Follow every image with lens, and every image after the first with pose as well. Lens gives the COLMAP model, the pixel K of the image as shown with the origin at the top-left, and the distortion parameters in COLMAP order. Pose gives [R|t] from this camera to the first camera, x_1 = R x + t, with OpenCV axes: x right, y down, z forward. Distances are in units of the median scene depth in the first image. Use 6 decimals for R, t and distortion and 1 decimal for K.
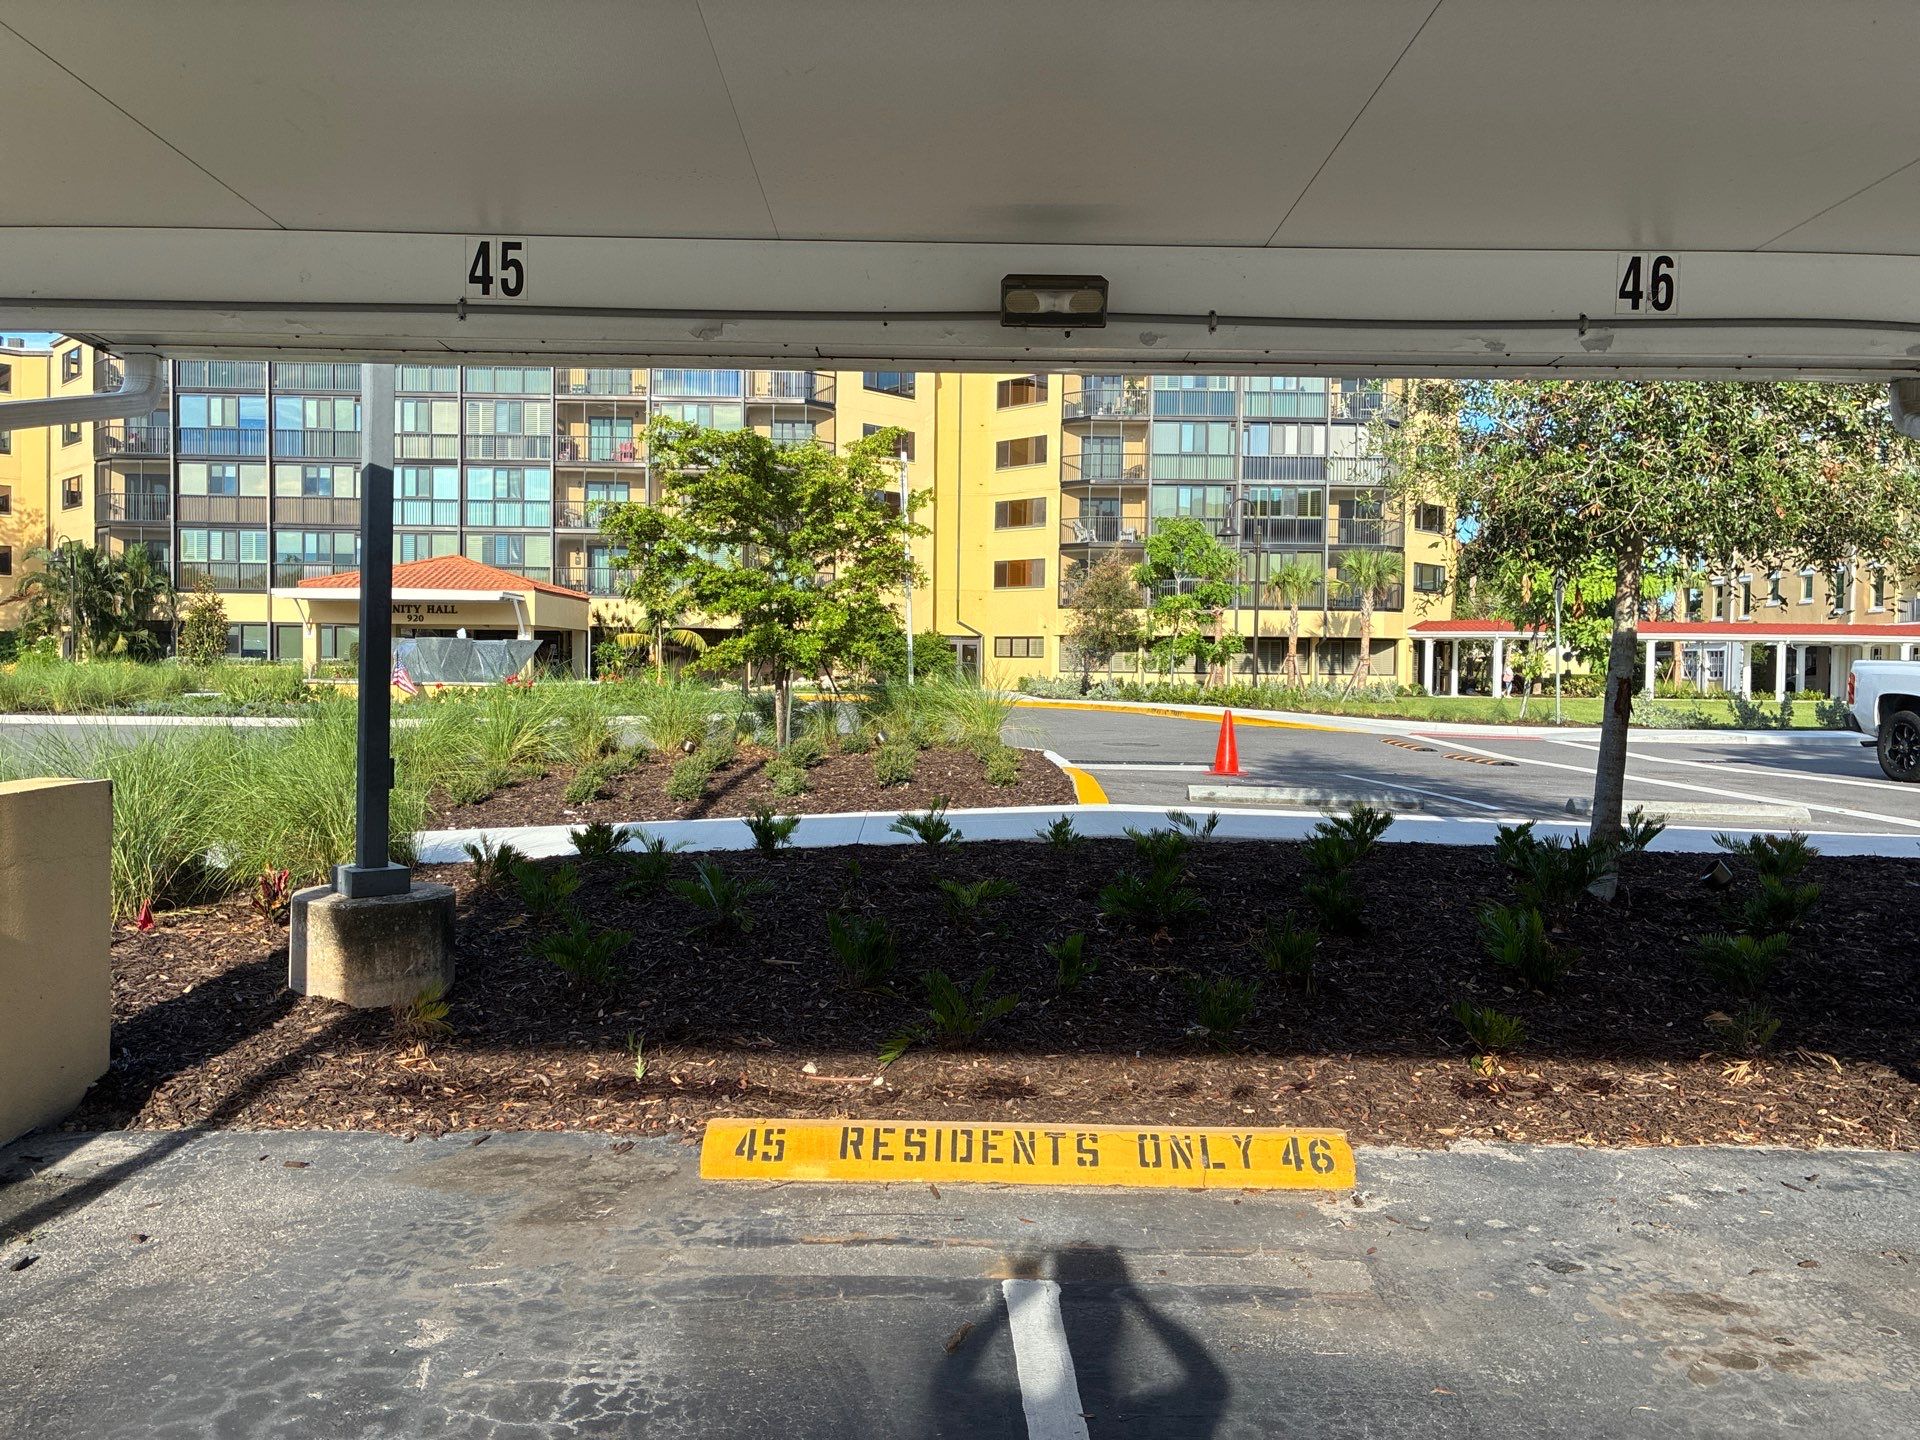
lens RADIAL K [[1472.4, 0, 949.0], [0, 1472.4, 706.1], [0, 0, 1]] dist [-0.010165, -0.004814]
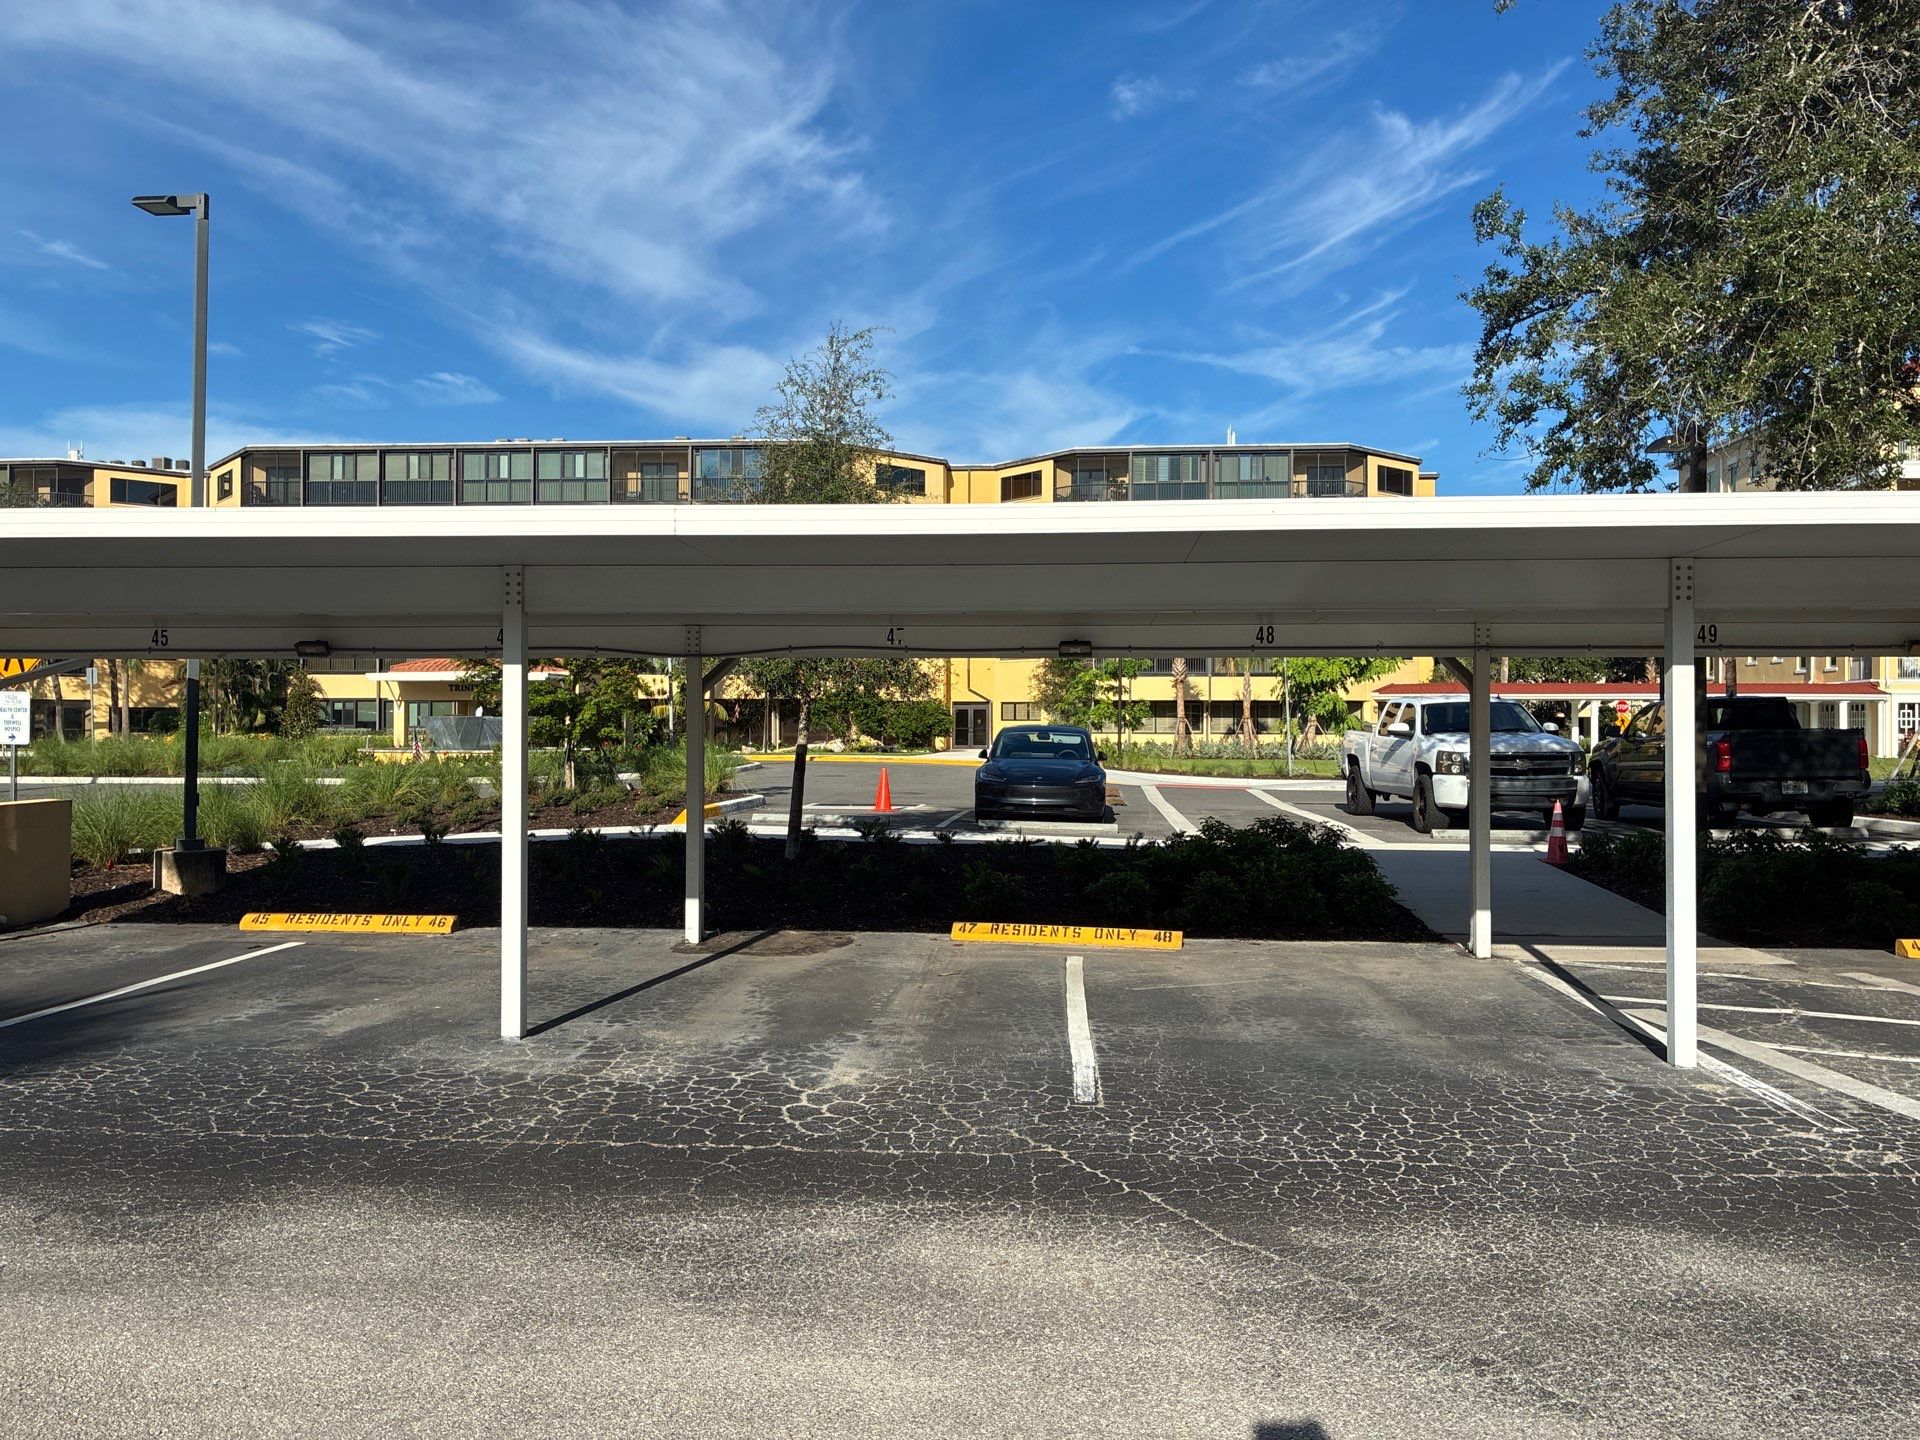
lens RADIAL K [[1467.8, 0, 952.8], [0, 1467.8, 731.1], [0, 0, 1]] dist [-0.022839, 0.013002]
pose [[0.995284, -0.009592, -0.096530, 0.116493], [0.007409, 0.999709, -0.022948, -0.000344], [0.096722, 0.022125, 0.995066, -0.135773]]
